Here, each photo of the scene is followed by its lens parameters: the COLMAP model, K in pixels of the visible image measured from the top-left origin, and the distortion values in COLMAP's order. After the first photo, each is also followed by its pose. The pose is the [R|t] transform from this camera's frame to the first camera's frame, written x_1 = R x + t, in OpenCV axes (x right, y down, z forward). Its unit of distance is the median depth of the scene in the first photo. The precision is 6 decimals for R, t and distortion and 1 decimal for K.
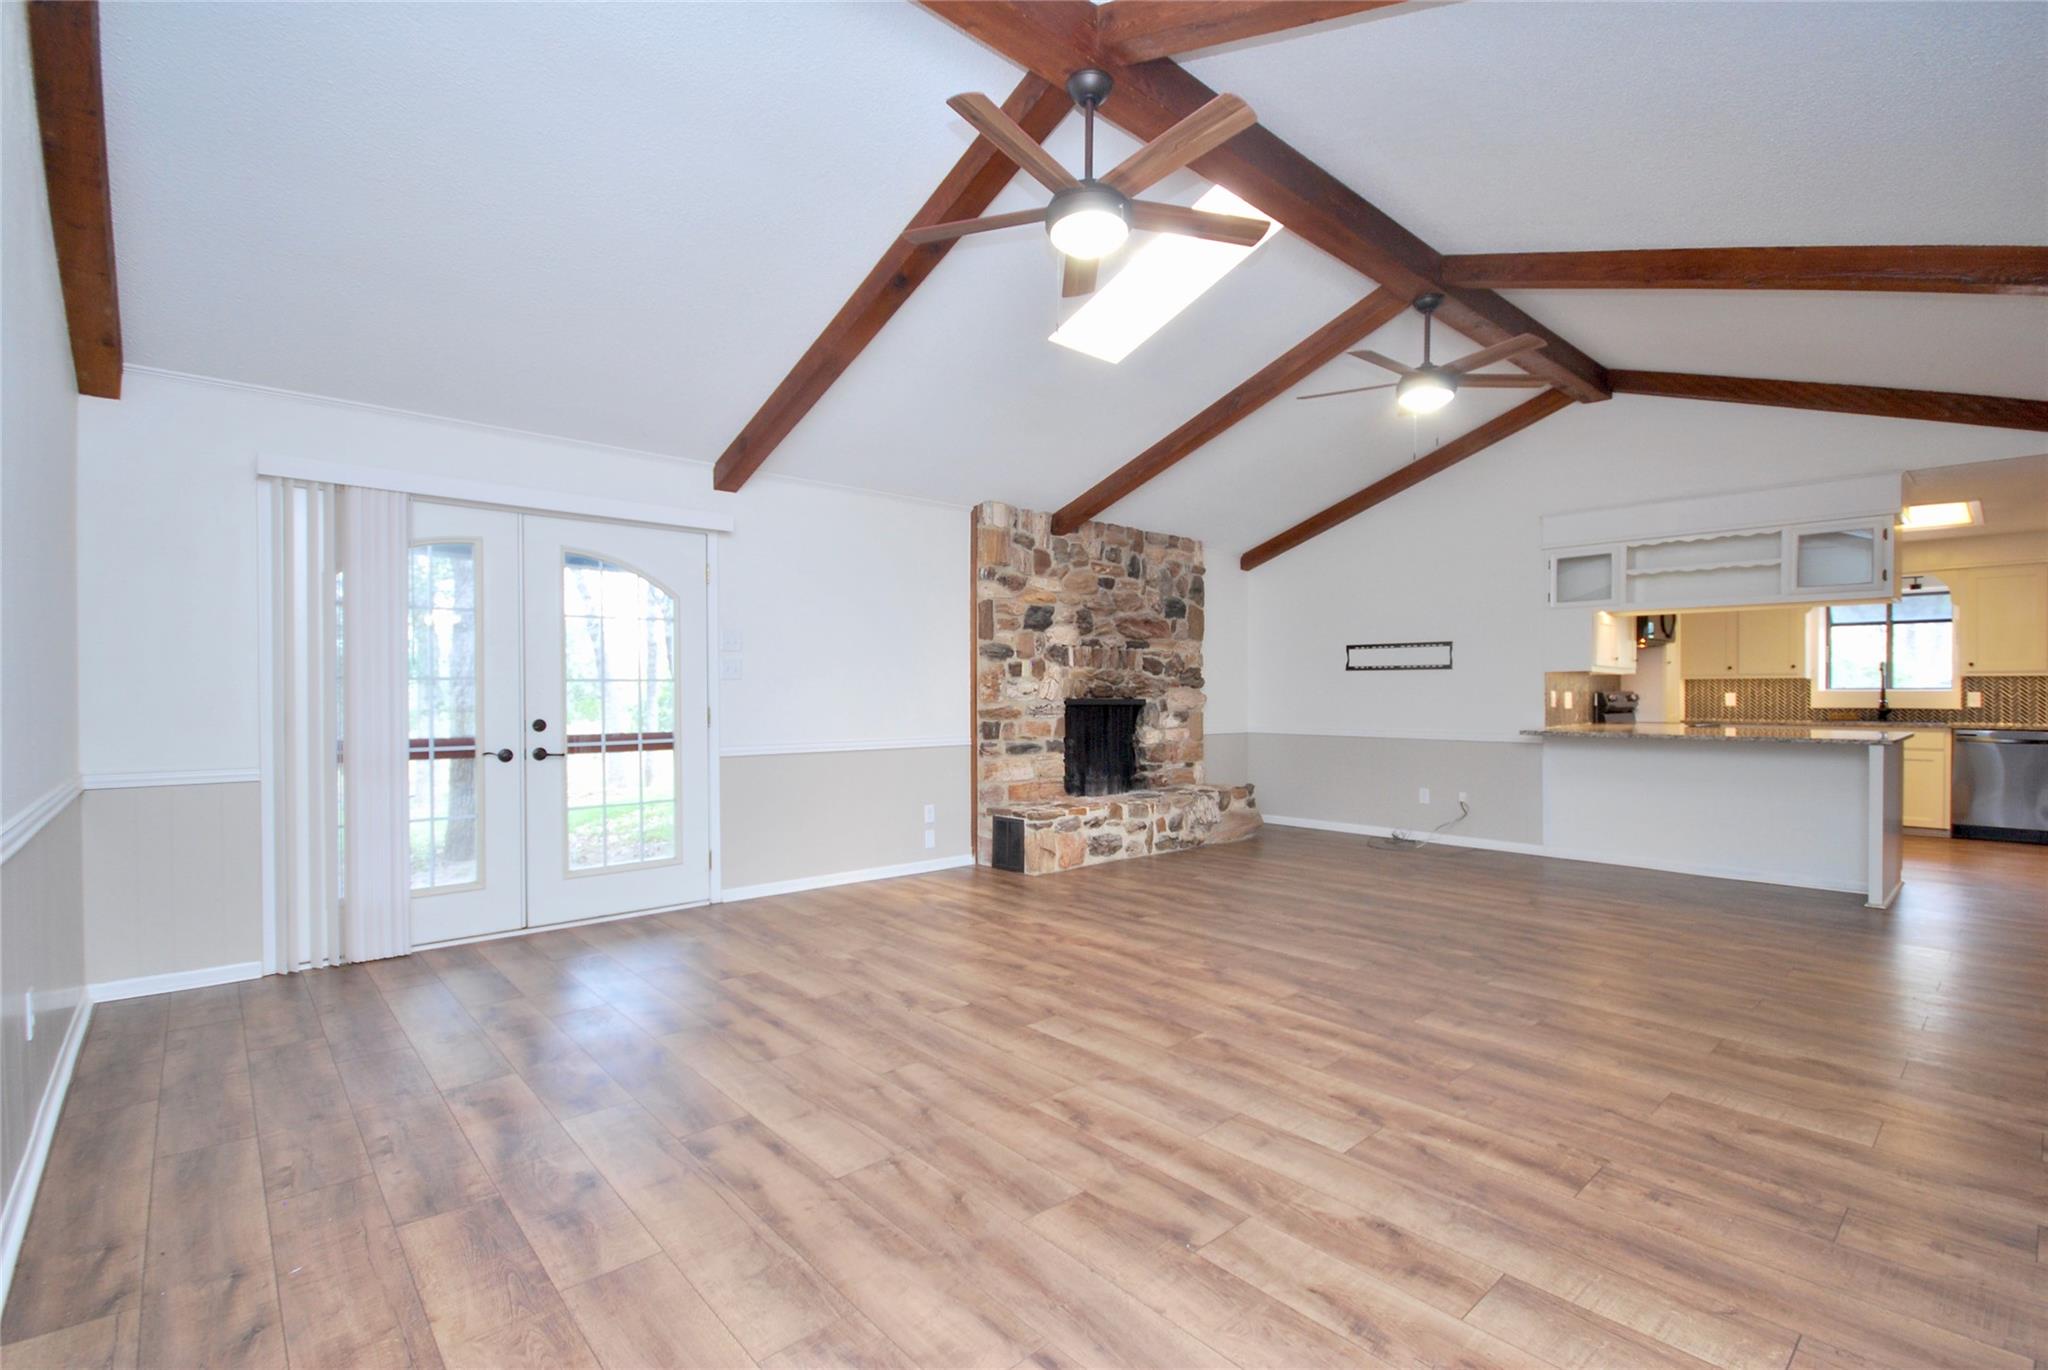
lens RADIAL K [[932.6, 0, 1025.1], [0, 932.6, 693.7], [0, 0, 1]] dist [0.001006, -0.001015]
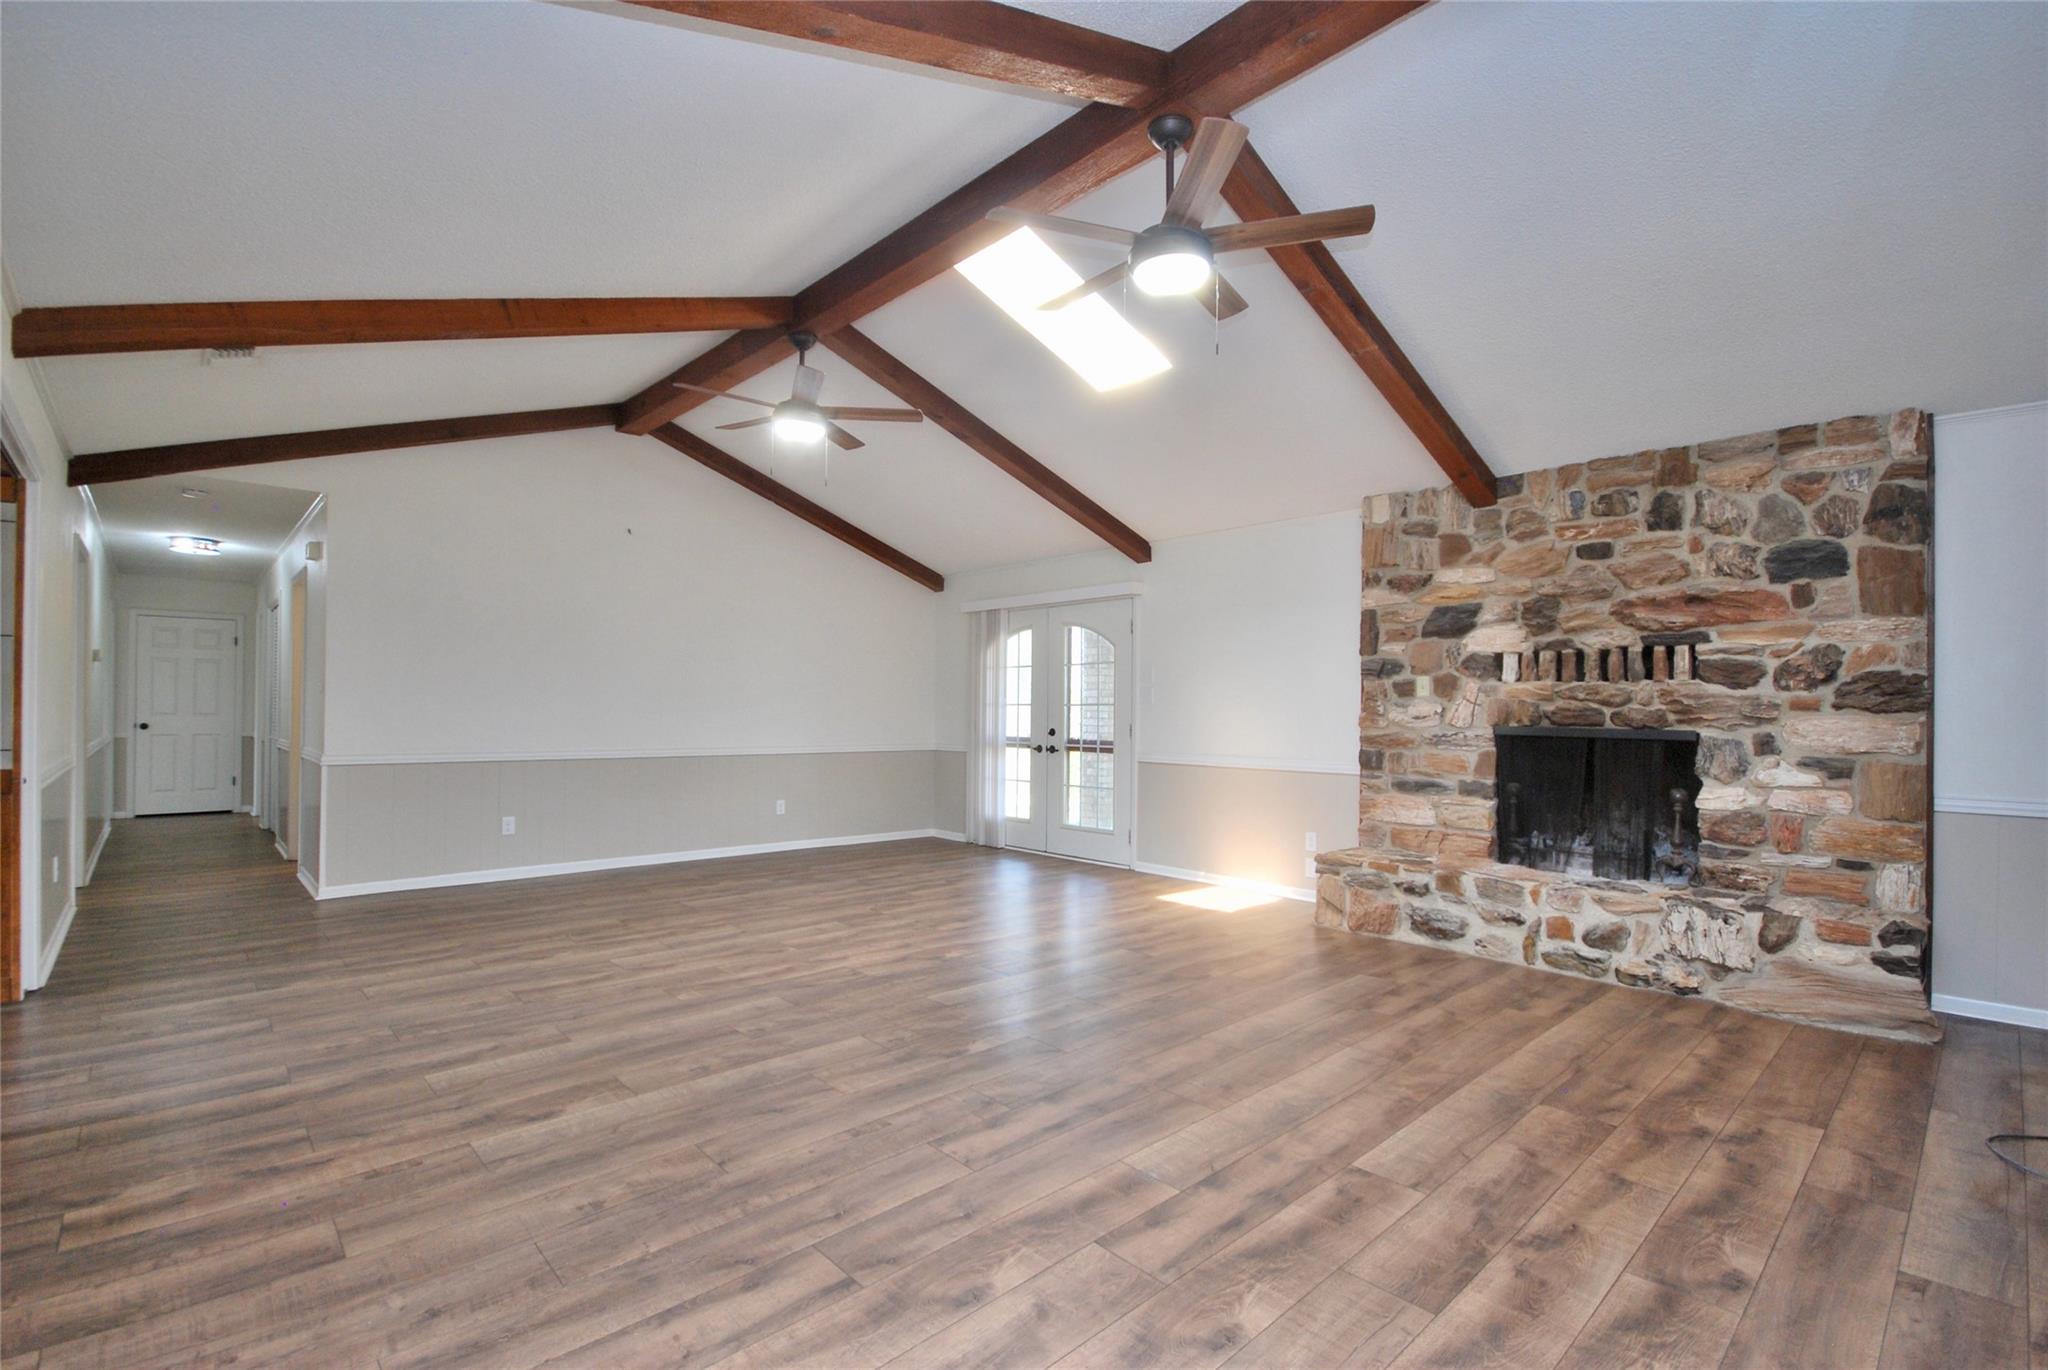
lens RADIAL K [[912.9, 0, 1024.5], [0, 912.9, 693.9], [0, 0, 1]] dist [0.000972, -0.004247]
pose [[0.018883, -0.020358, -0.999614, 0.765563], [-0.013318, 0.999699, -0.020611, -0.000287], [0.999733, 0.013702, 0.018606, 0.631431]]
